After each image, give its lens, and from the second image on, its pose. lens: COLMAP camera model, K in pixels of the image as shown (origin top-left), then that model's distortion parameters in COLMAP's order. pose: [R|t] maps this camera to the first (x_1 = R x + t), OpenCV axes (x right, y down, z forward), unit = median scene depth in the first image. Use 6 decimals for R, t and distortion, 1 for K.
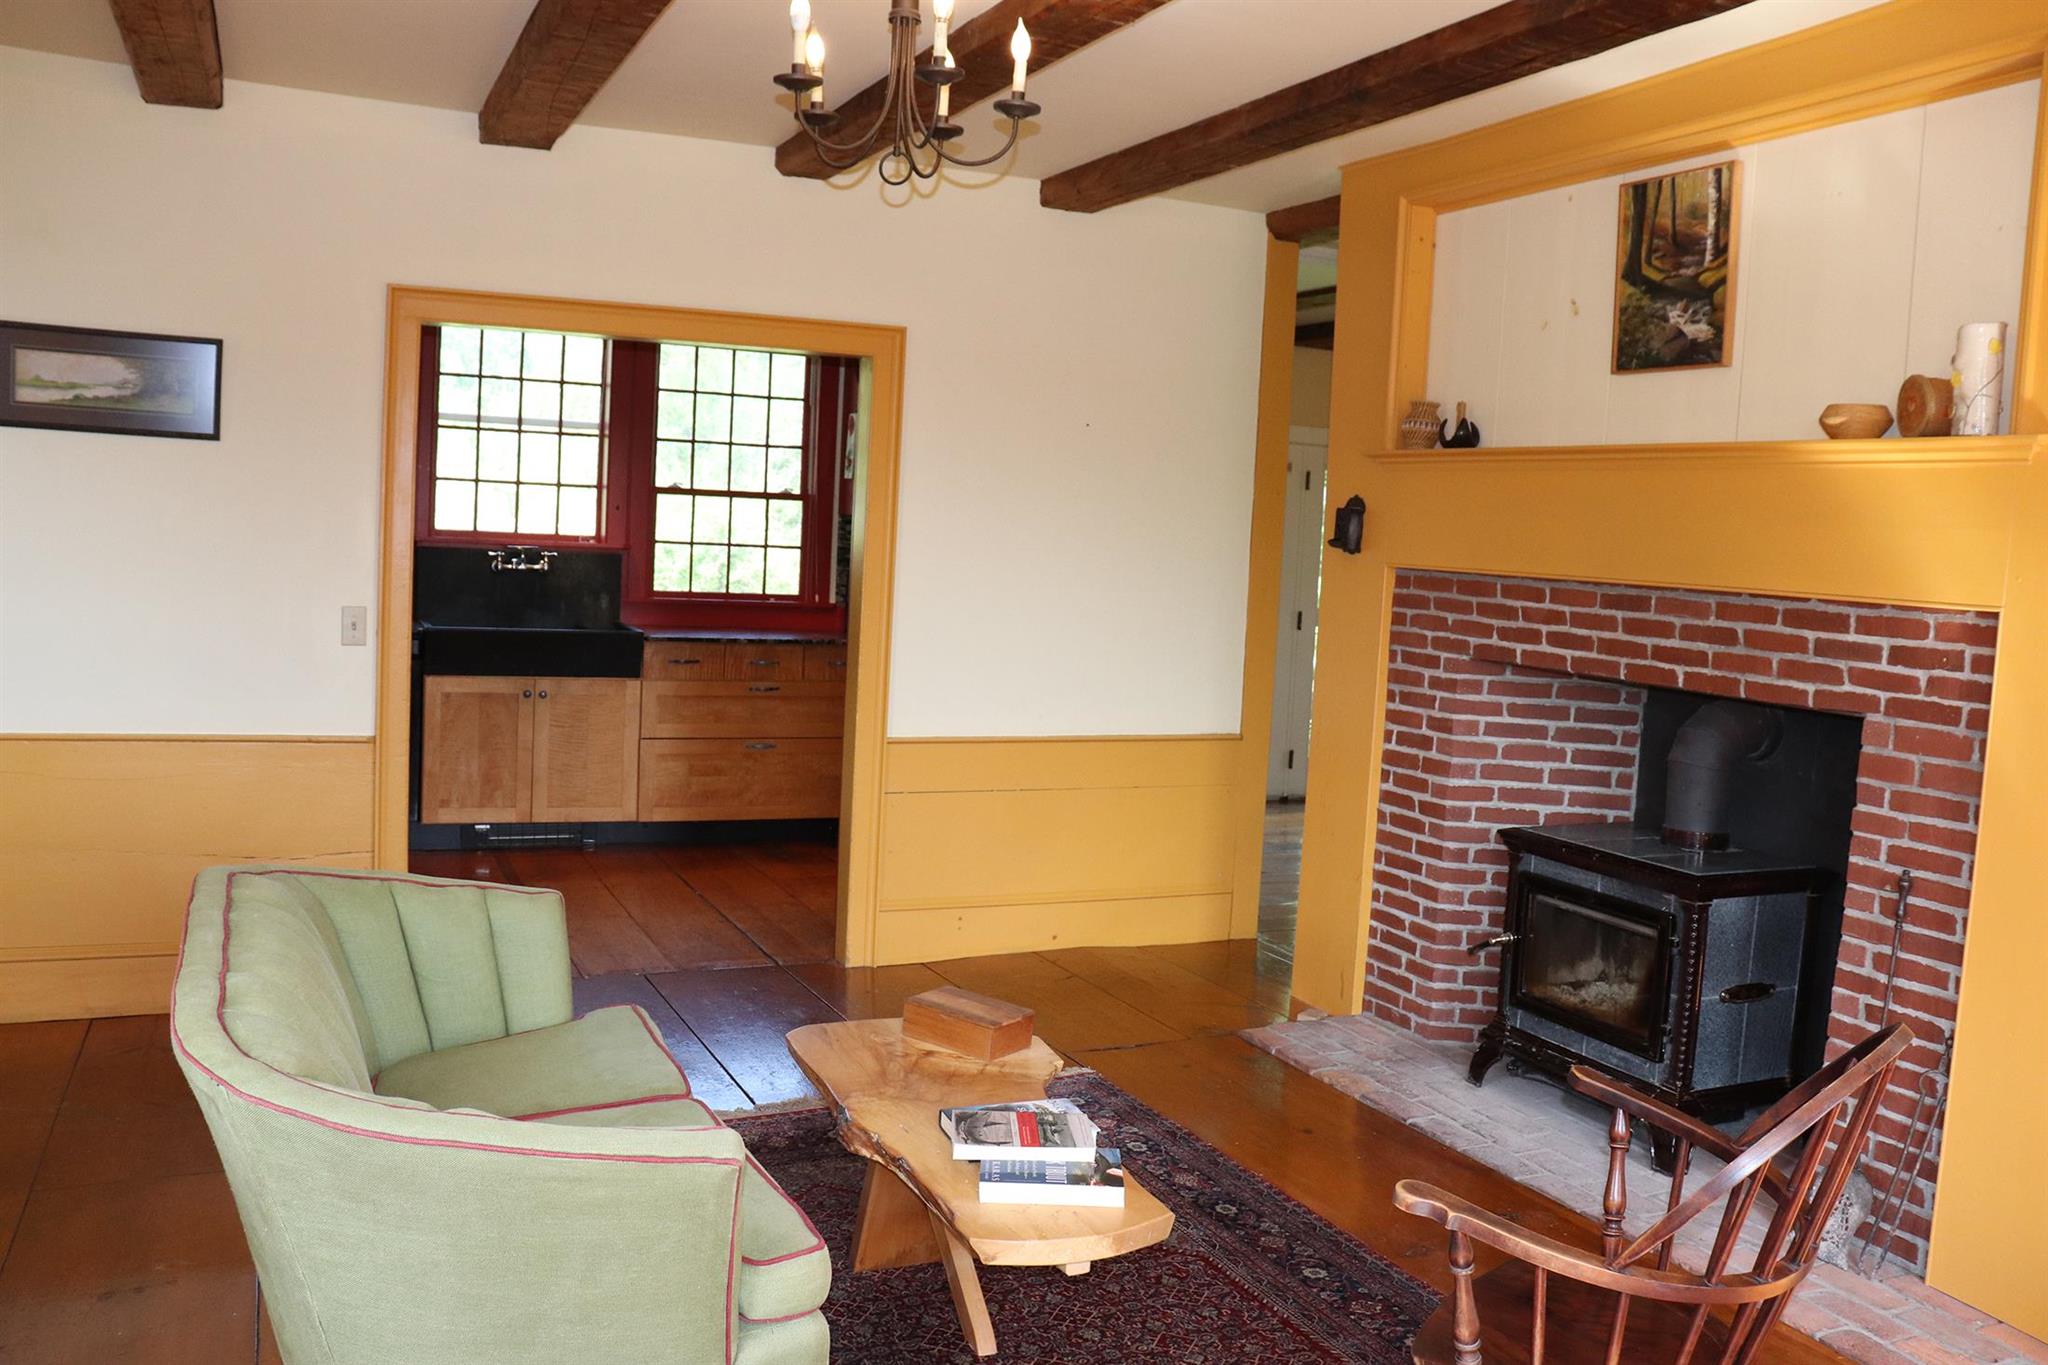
lens RADIAL K [[1704.8, 0, 1024.0], [0, 1704.8, 682.5], [0, 0, 1]] dist [-0.170426, 0.165094]
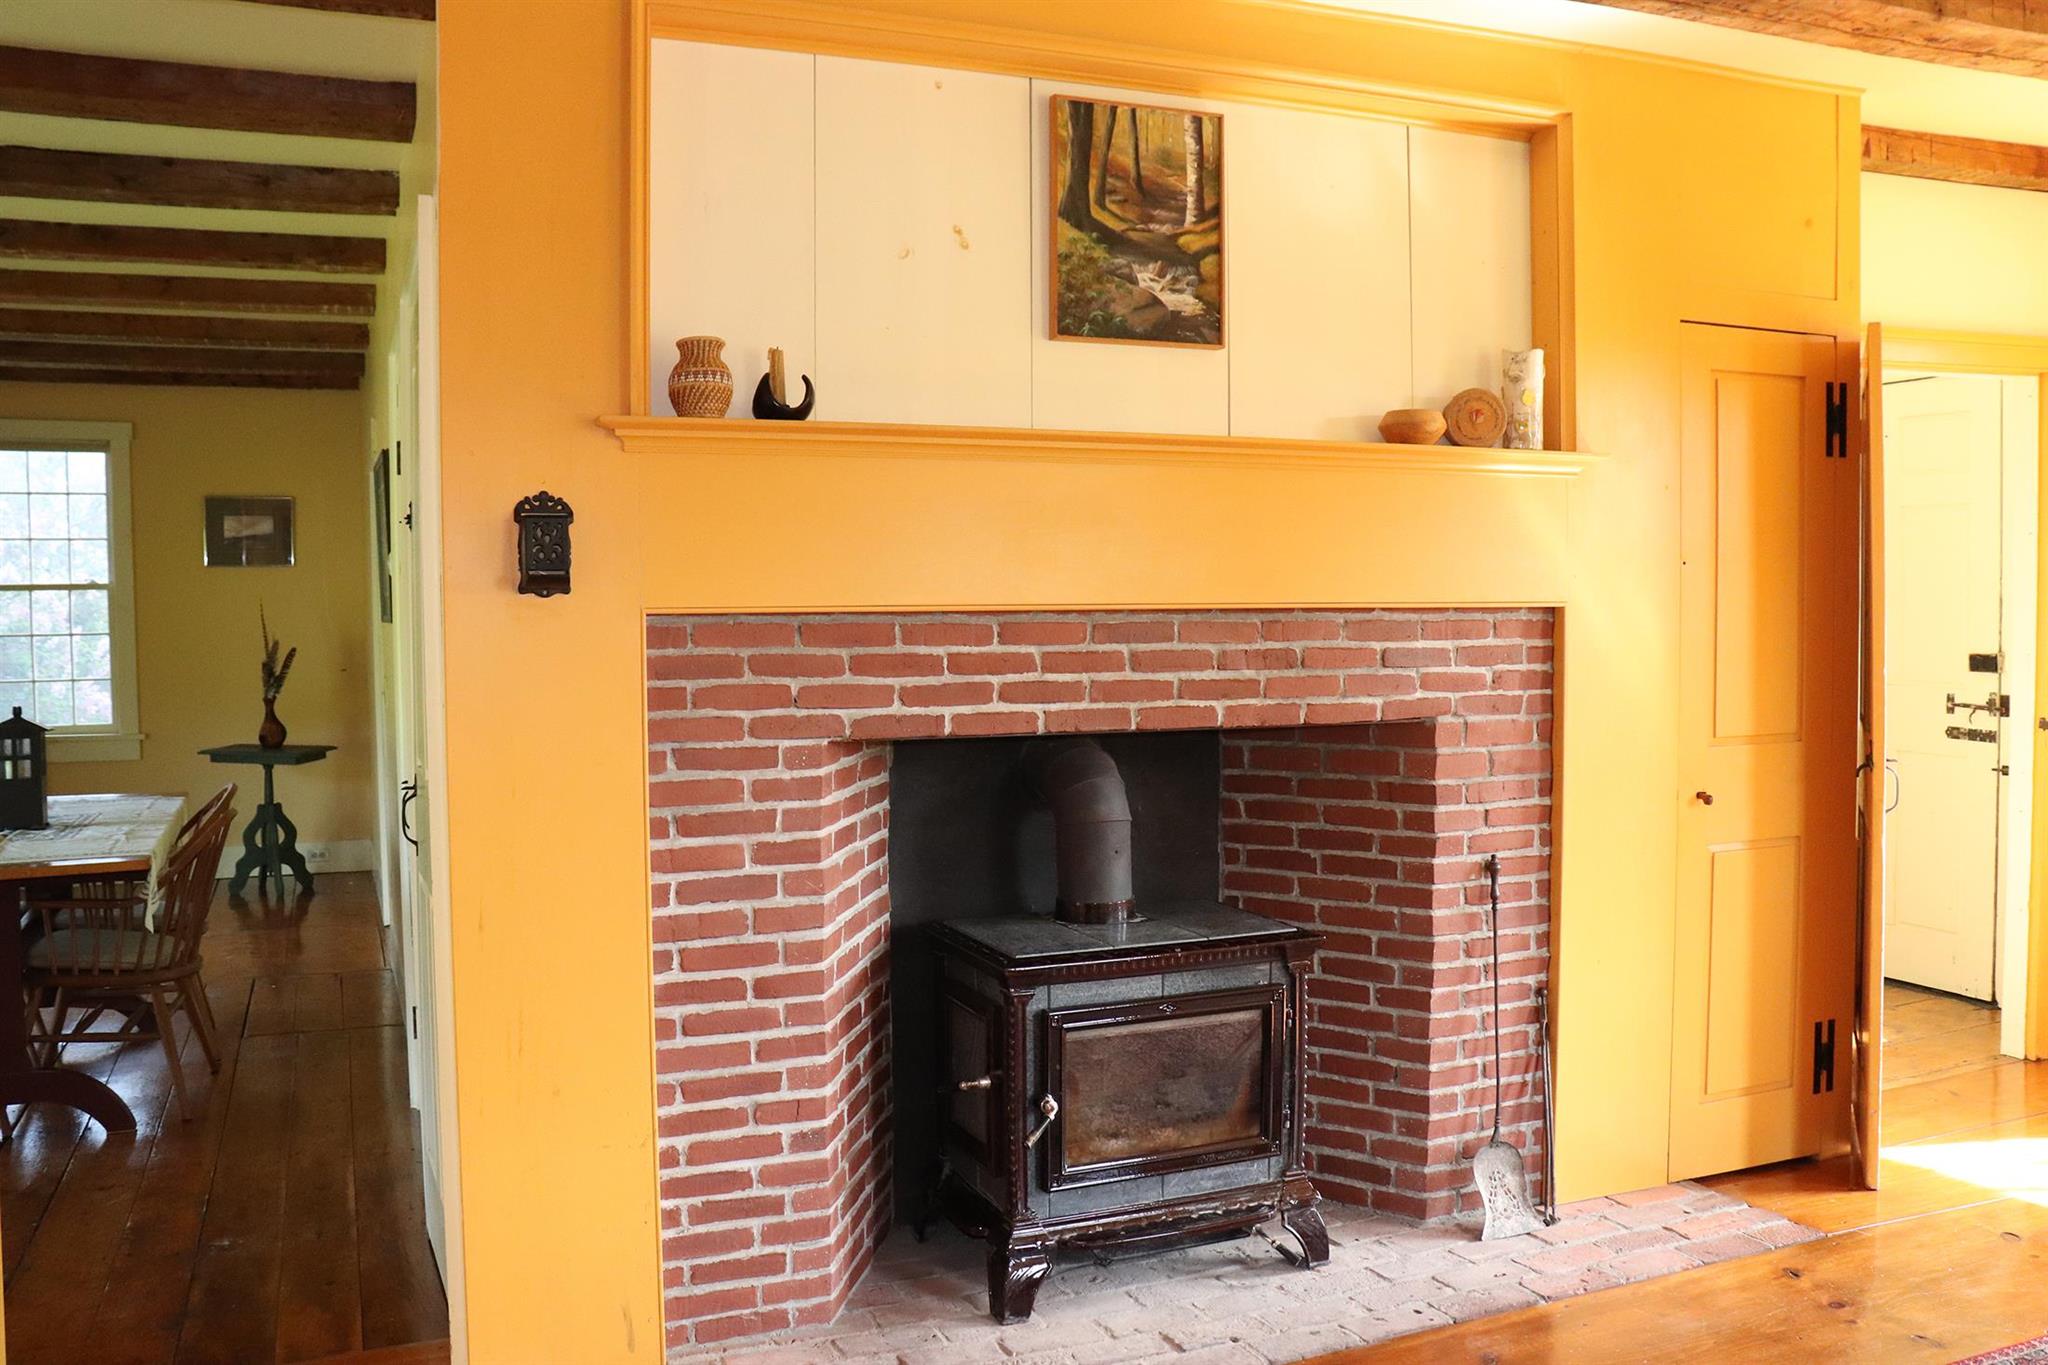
lens RADIAL K [[1712.4, 0, 996.2], [0, 1712.4, 681.4], [0, 0, 1]] dist [-0.169213, 0.145825]
pose [[0.038285, -0.096222, 0.994623, -0.449978], [0.098120, 0.990905, 0.092086, -0.105648], [-0.994438, 0.094067, 0.047378, 1.025642]]
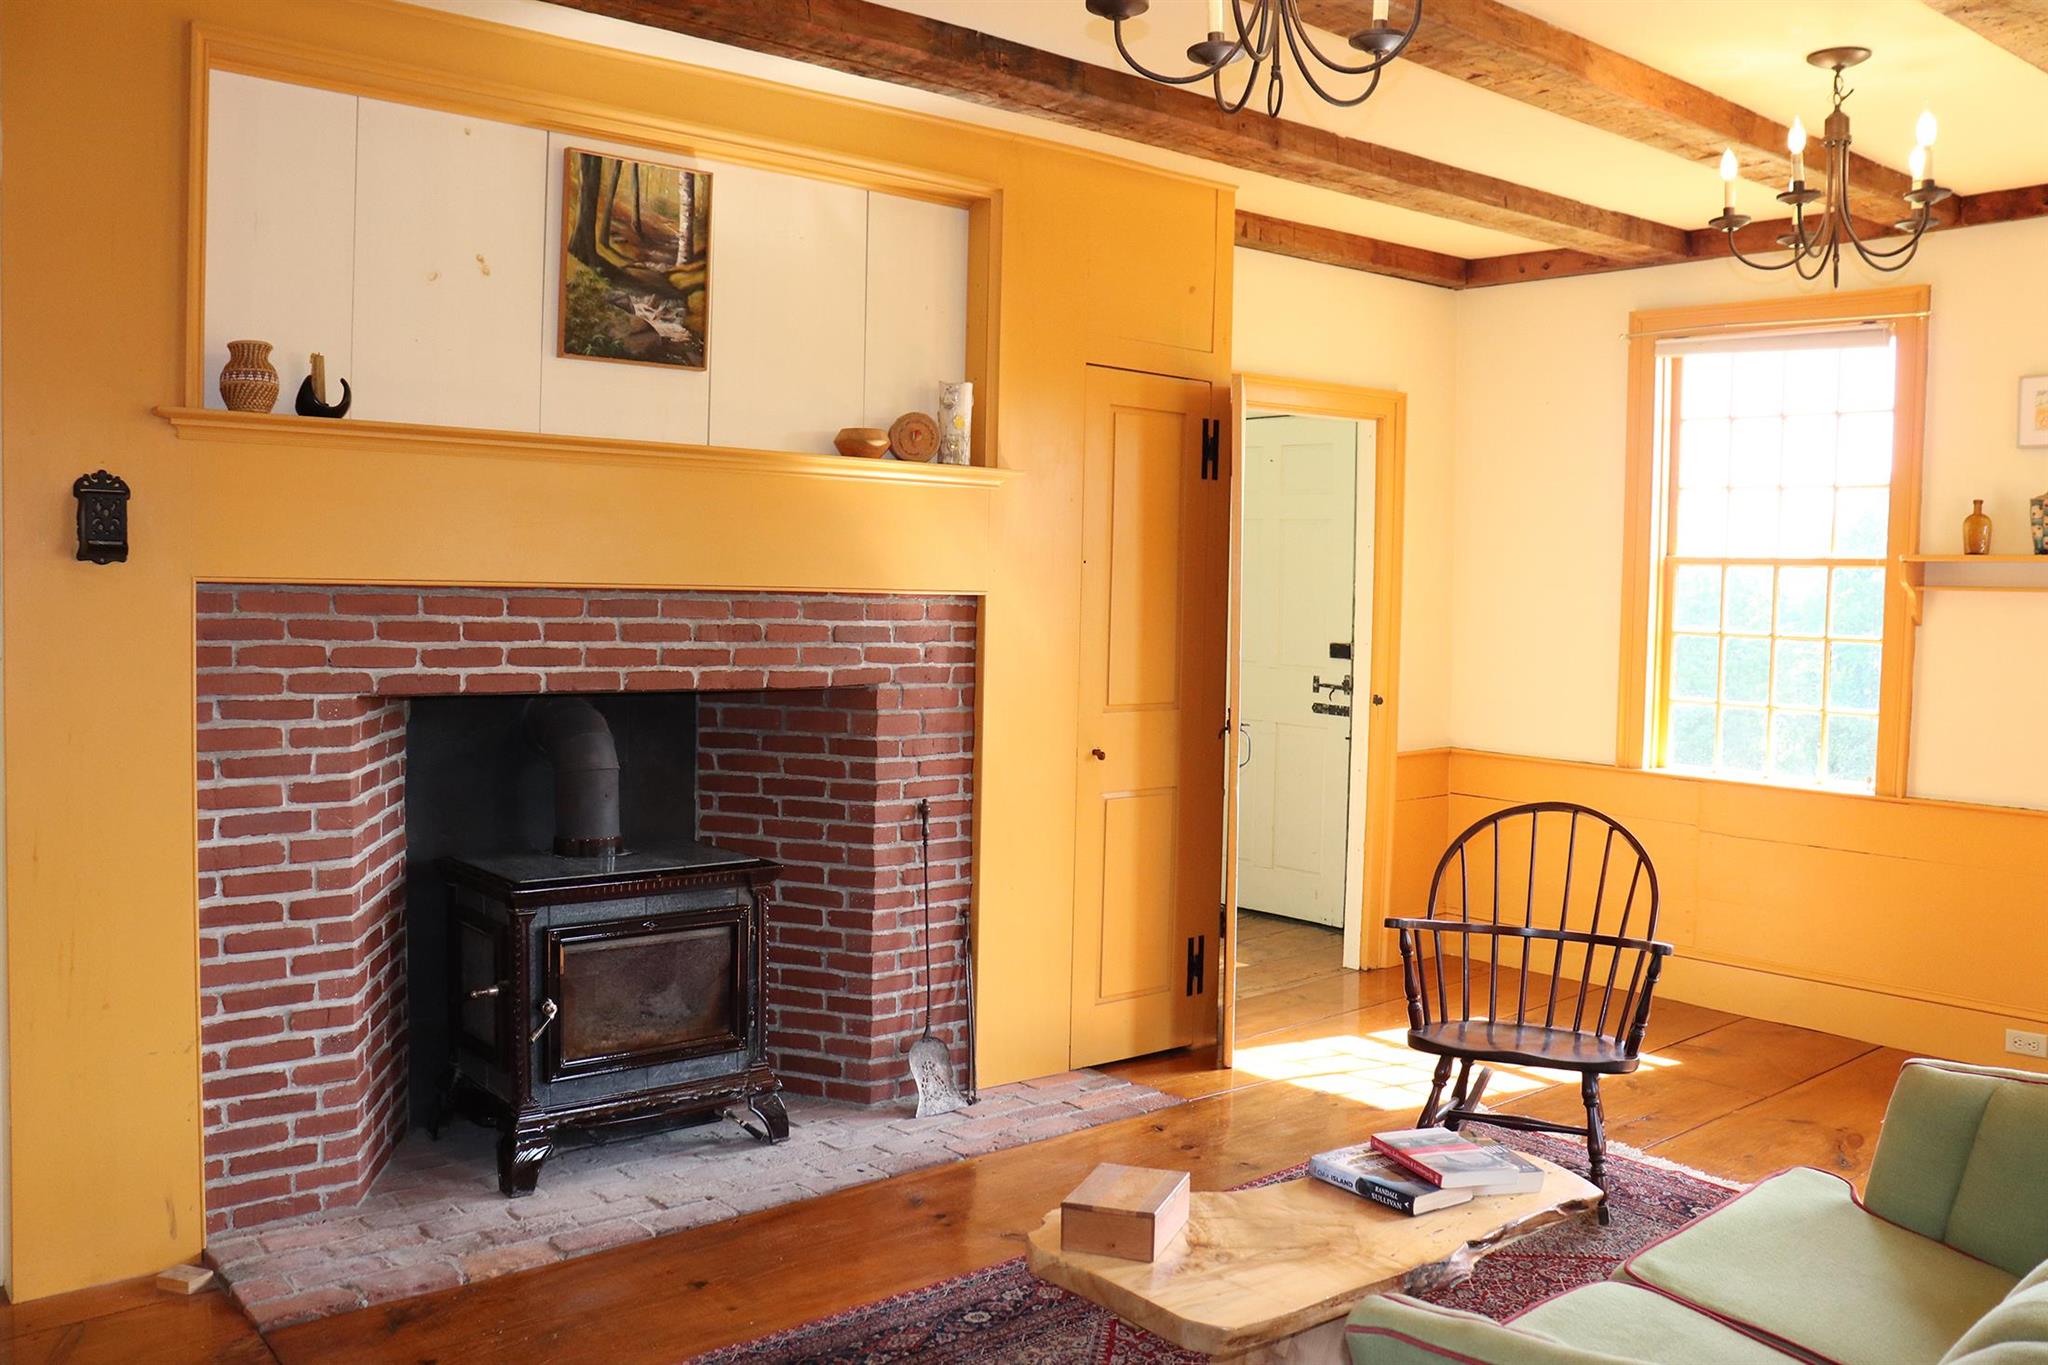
lens RADIAL K [[1704.8, 0, 1024.0], [0, 1704.8, 682.5], [0, 0, 1]] dist [-0.170426, 0.165094]
pose [[-0.270244, -0.106766, 0.956854, -0.611060], [0.050576, 0.990886, 0.124847, -0.113167], [-0.961462, 0.082133, -0.262382, 1.033100]]
